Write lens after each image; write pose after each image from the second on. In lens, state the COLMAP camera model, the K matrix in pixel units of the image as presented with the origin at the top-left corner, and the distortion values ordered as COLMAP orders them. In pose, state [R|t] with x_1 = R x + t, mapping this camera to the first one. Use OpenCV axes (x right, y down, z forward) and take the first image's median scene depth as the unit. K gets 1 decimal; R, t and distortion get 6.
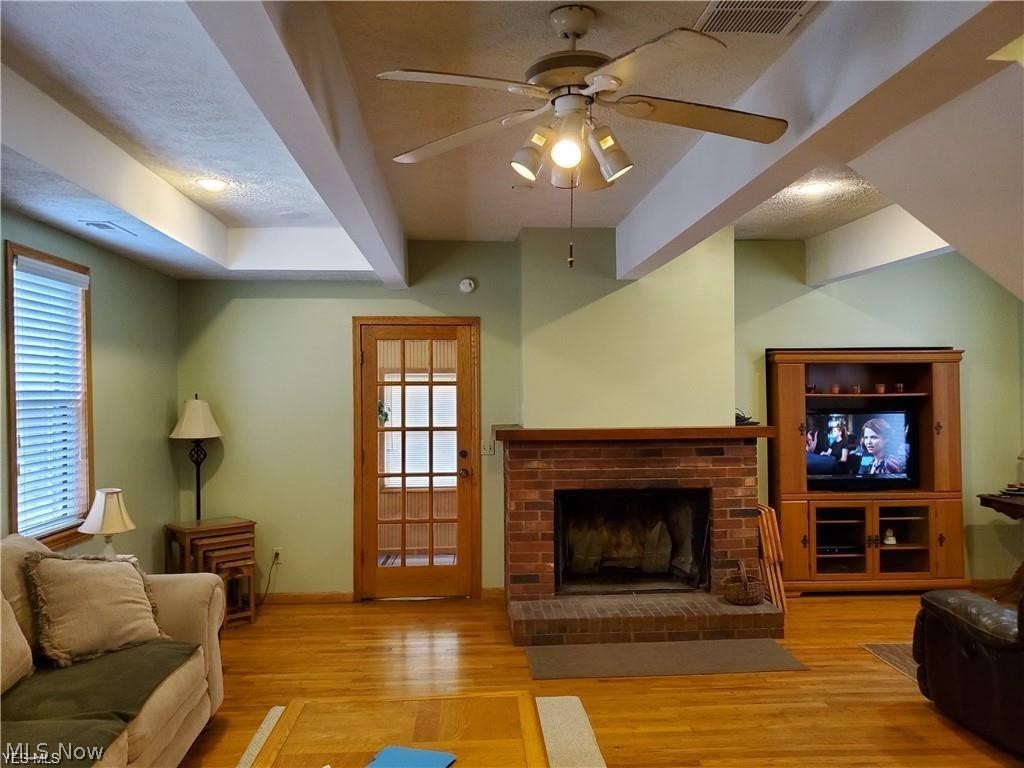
lens RADIAL K [[791.8, 0, 510.6], [0, 791.8, 390.4], [0, 0, 1]] dist [0.095085, -0.130534]
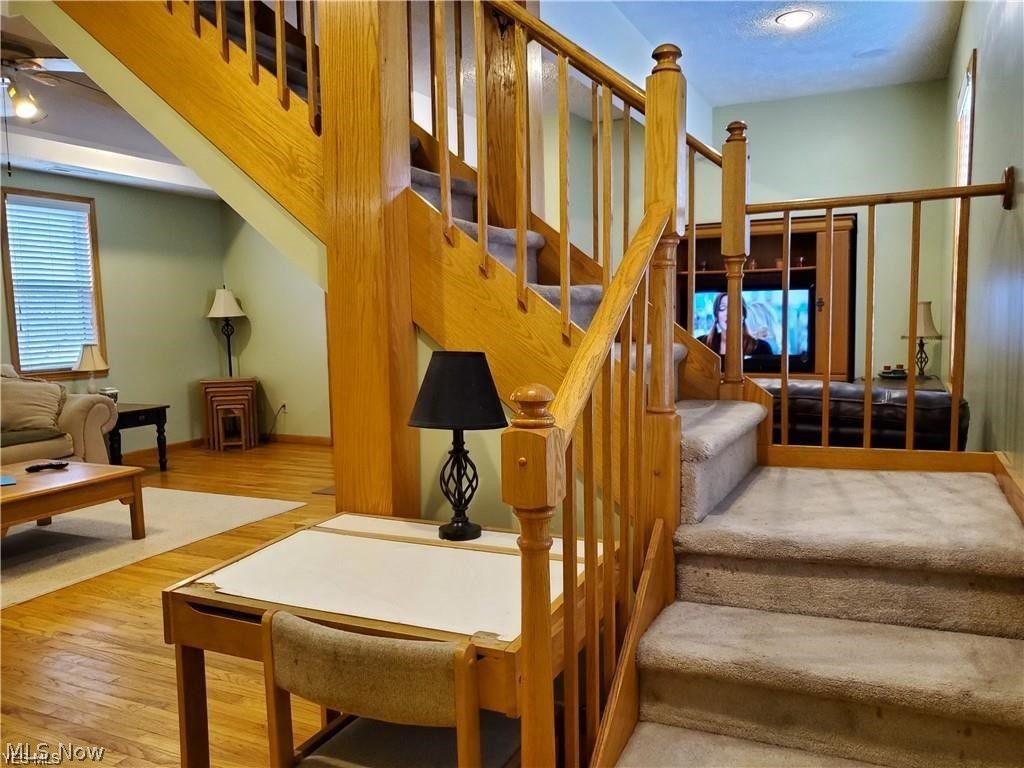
lens RADIAL K [[807.1, 0, 512.0], [0, 807.1, 384.0], [0, 0, 1]] dist [0.026013, 0.003870]
pose [[0.875146, 0.034899, -0.482598, 0.765220], [0.015236, 0.994913, 0.099576, 0.045028], [0.483619, -0.094496, 0.870163, 0.019001]]
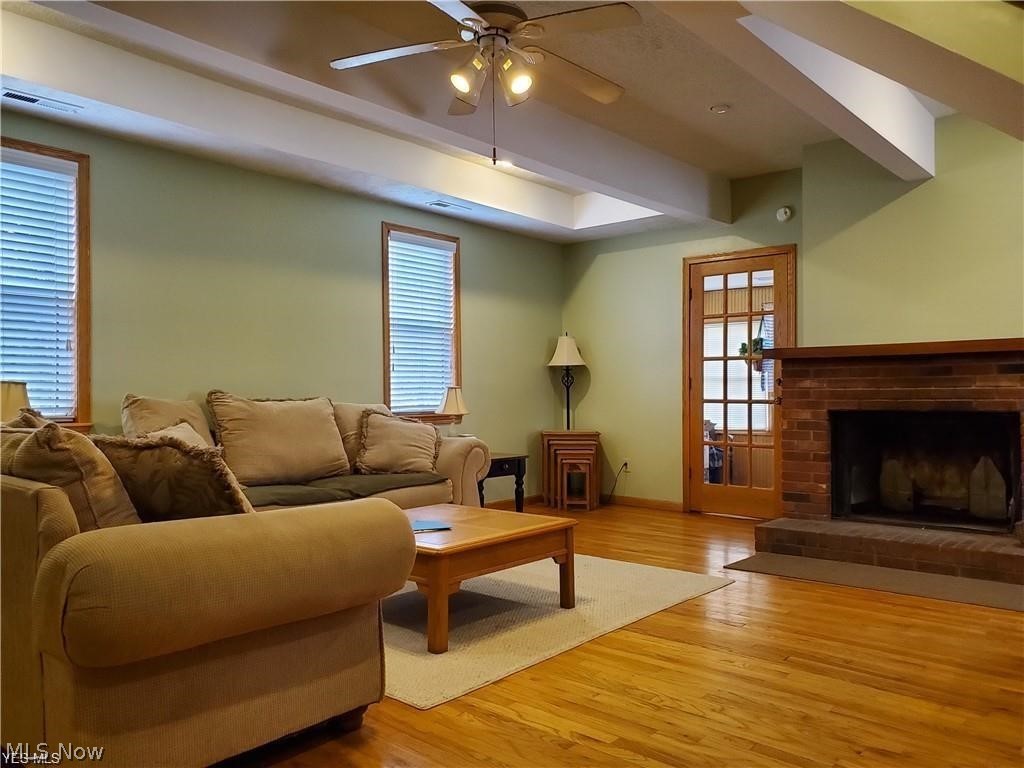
lens RADIAL K [[791.8, 0, 510.6], [0, 791.8, 390.4], [0, 0, 1]] dist [0.095085, -0.130534]
pose [[0.719616, 0.007054, -0.694336, 0.455873], [0.000304, 0.999945, 0.010473, 0.091108], [0.694372, -0.007747, 0.719575, 0.026745]]
